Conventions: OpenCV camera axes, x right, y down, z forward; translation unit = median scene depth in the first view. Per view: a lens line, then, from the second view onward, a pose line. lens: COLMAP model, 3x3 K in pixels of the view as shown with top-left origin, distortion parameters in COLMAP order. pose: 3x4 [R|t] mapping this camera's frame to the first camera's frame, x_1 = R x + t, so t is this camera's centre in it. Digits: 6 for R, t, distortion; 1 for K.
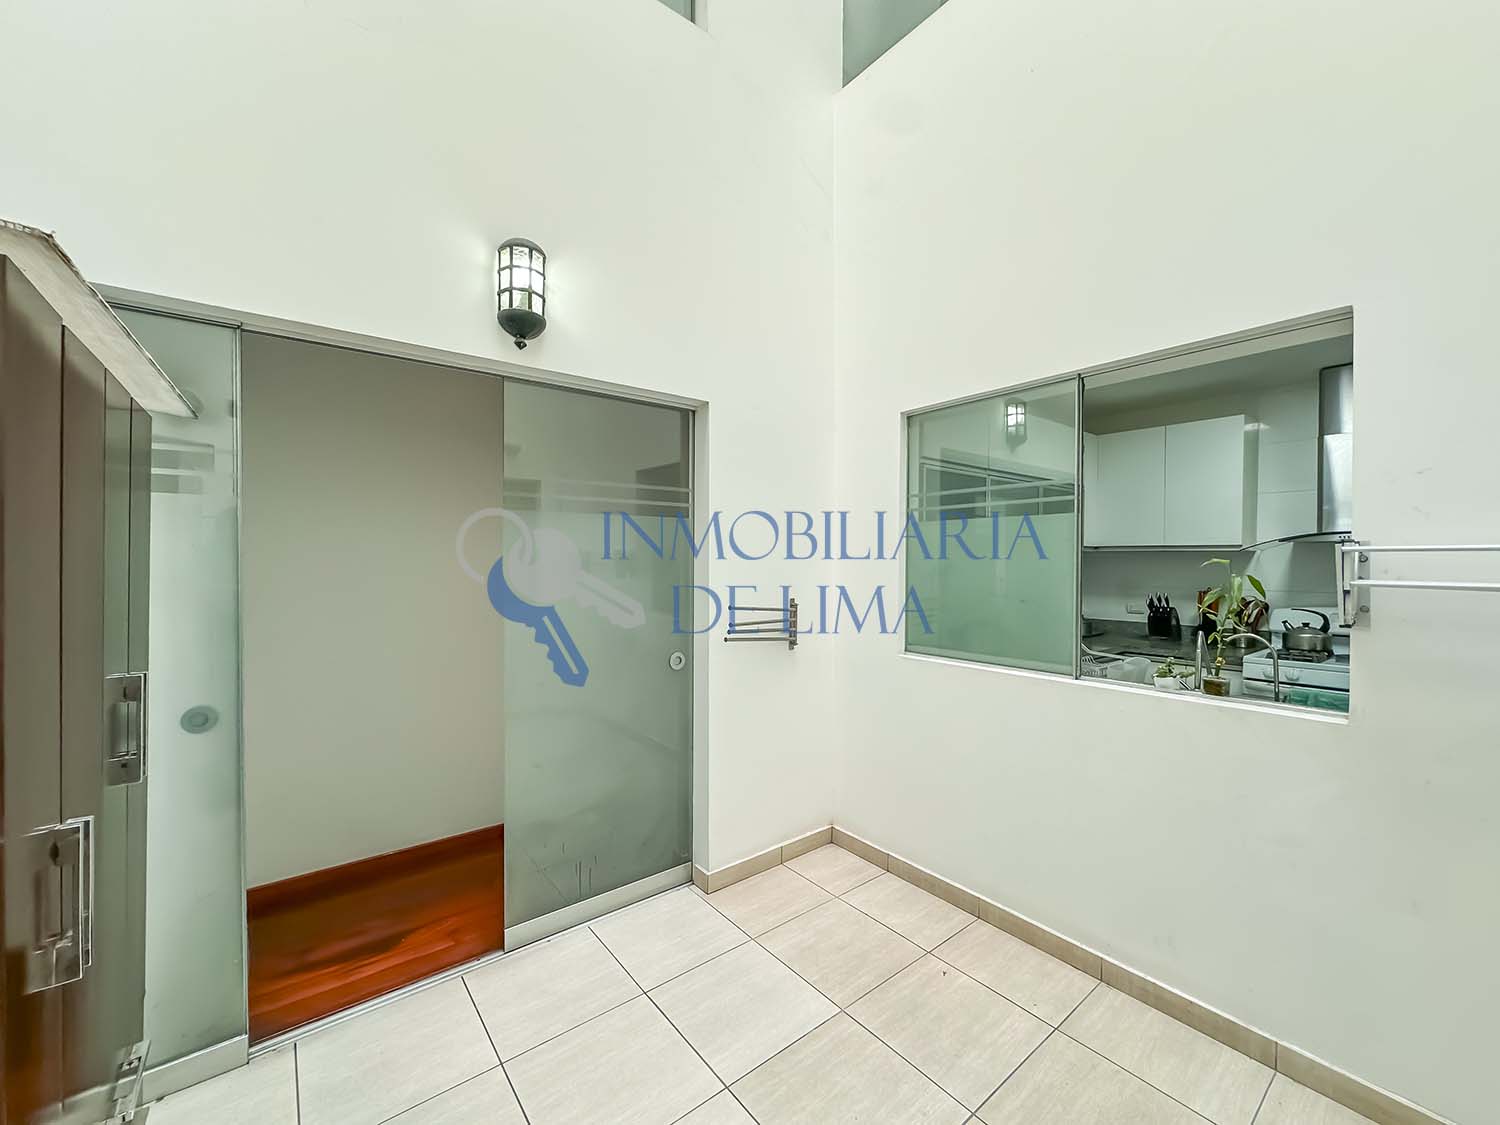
lens RADIAL K [[608.6, 0, 746.5], [0, 608.6, 564.6], [0, 0, 1]] dist [-0.001672, -0.000085]
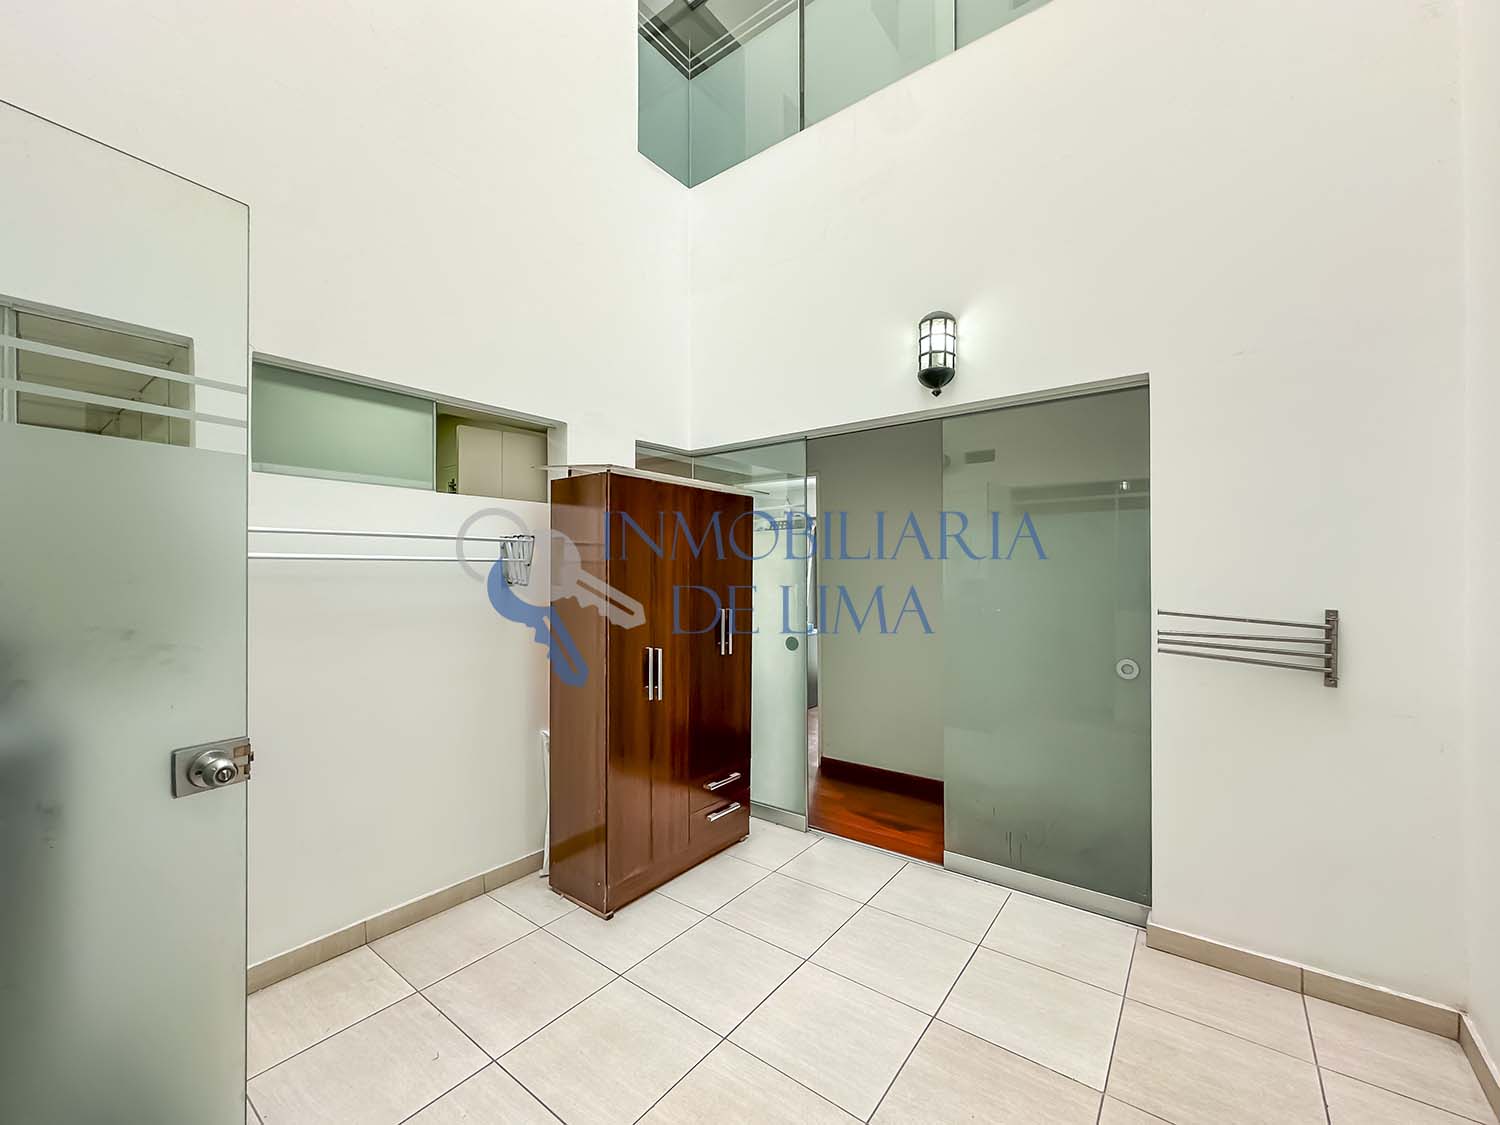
lens RADIAL K [[608.6, 0, 744.4], [0, 608.6, 565.6], [0, 0, 1]] dist [-0.001672, -0.000085]
pose [[0.247729, -0.012188, -0.968753, 0.701426], [-0.005885, 0.999883, -0.014084, 0.024031], [0.968811, 0.009190, 0.247629, 0.259971]]
